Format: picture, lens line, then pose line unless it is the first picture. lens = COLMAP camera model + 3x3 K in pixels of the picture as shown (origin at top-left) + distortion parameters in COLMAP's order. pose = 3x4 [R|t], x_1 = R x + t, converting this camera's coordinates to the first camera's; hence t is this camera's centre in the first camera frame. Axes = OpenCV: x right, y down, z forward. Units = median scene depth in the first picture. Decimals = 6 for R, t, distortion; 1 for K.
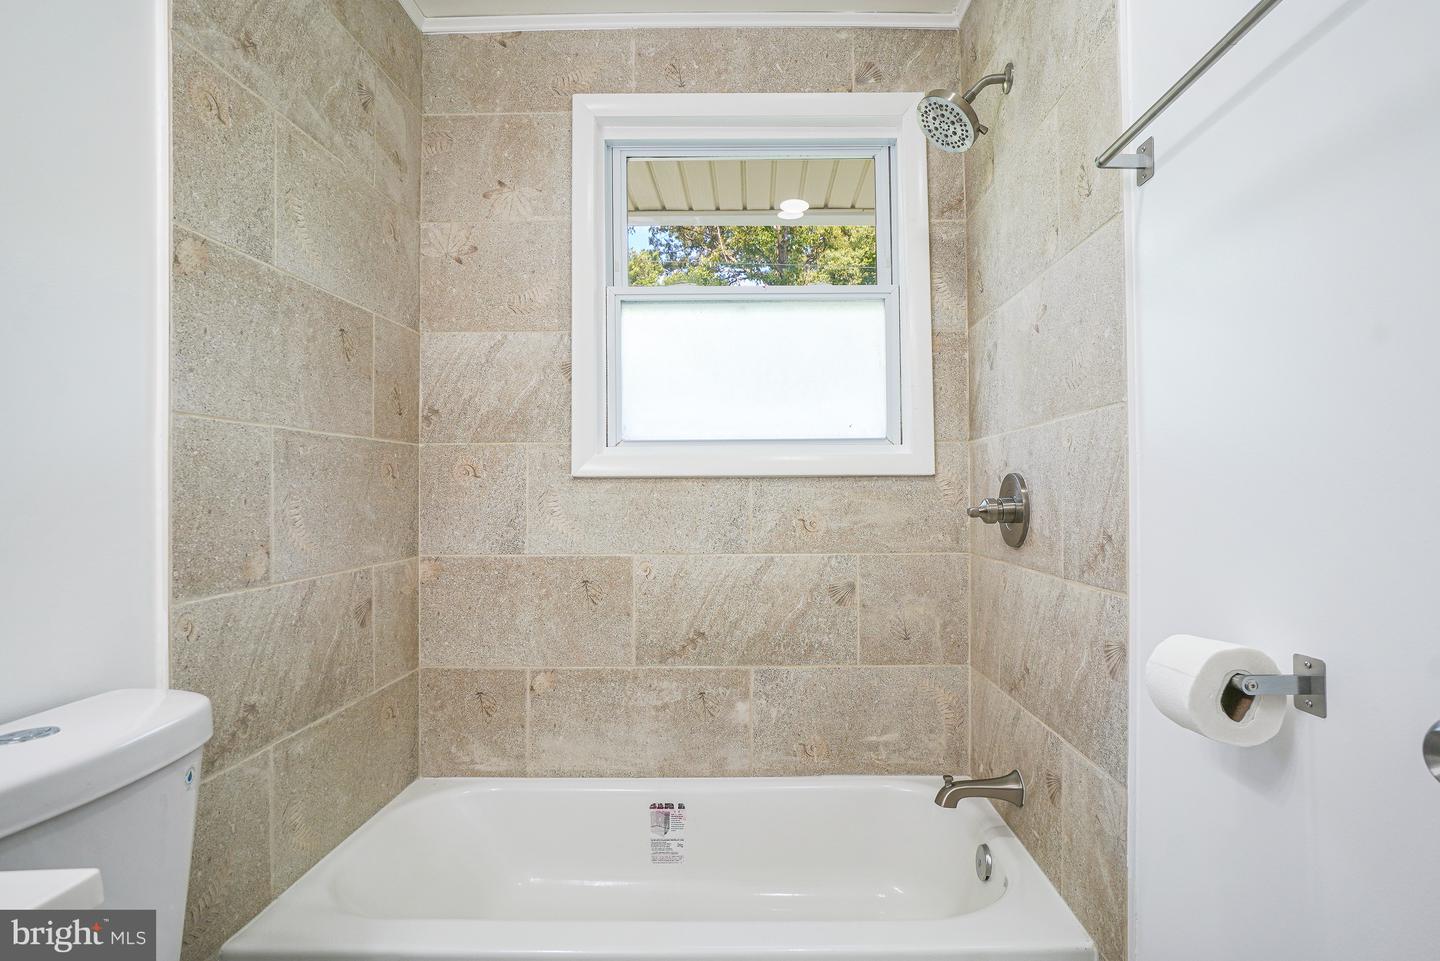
lens RADIAL K [[738.1, 0, 751.1], [0, 738.1, 479.8], [0, 0, 1]] dist [-0.030064, 0.013828]
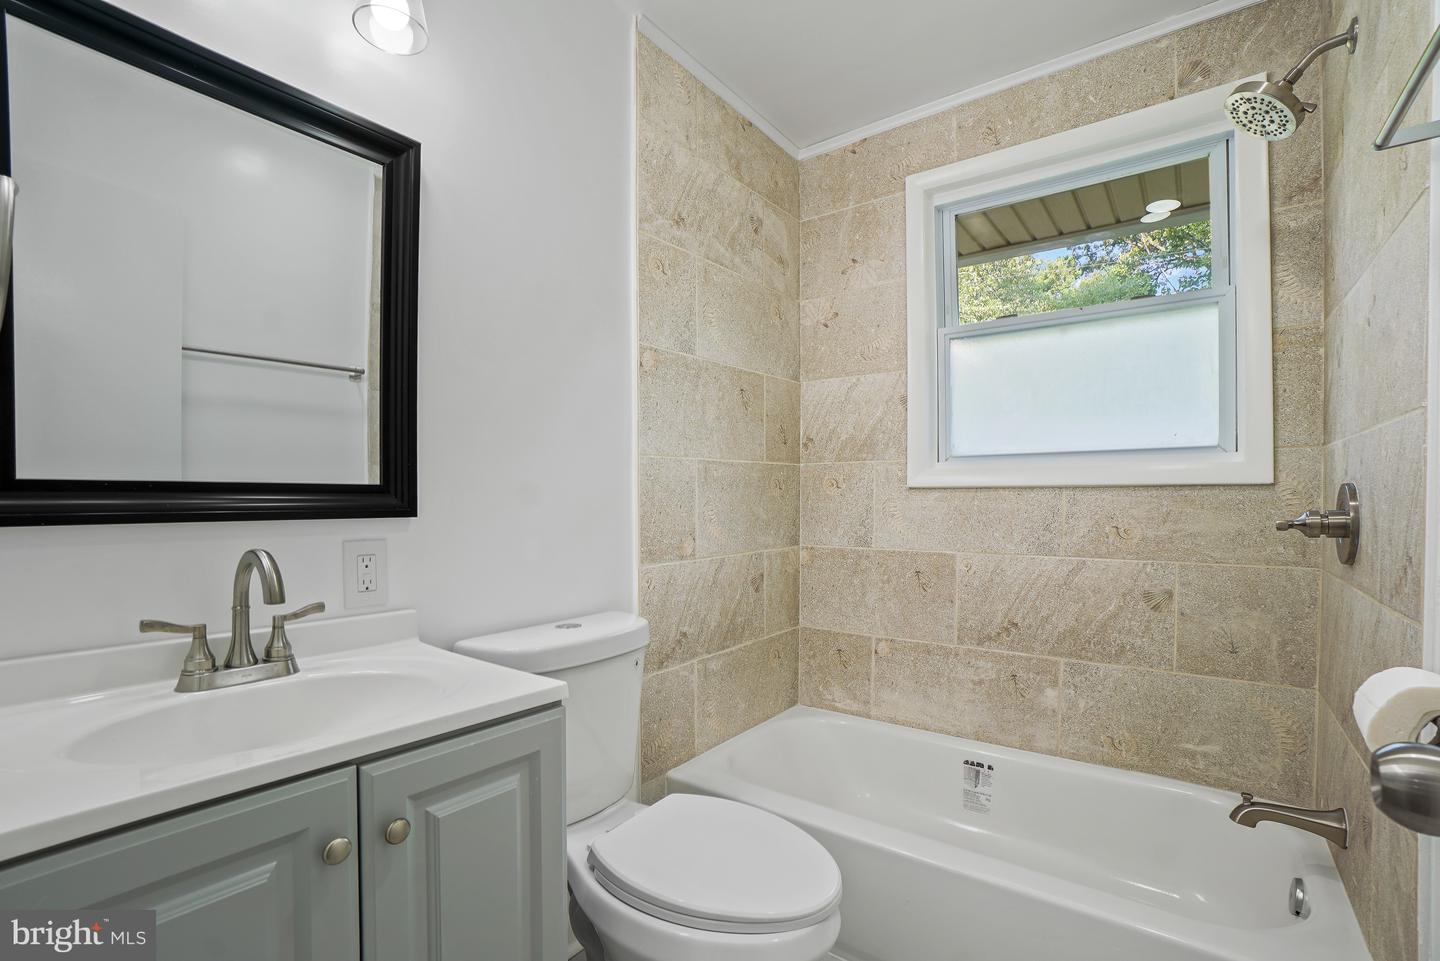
lens RADIAL K [[638.3, 0, 724.9], [0, 638.3, 495.1], [0, 0, 1]] dist [-0.022748, 0.009577]
pose [[0.811844, 0.000015, -0.583875, 0.149021], [0.010948, 0.999824, 0.015248, -0.011545], [0.583772, -0.018771, 0.811701, -0.062001]]
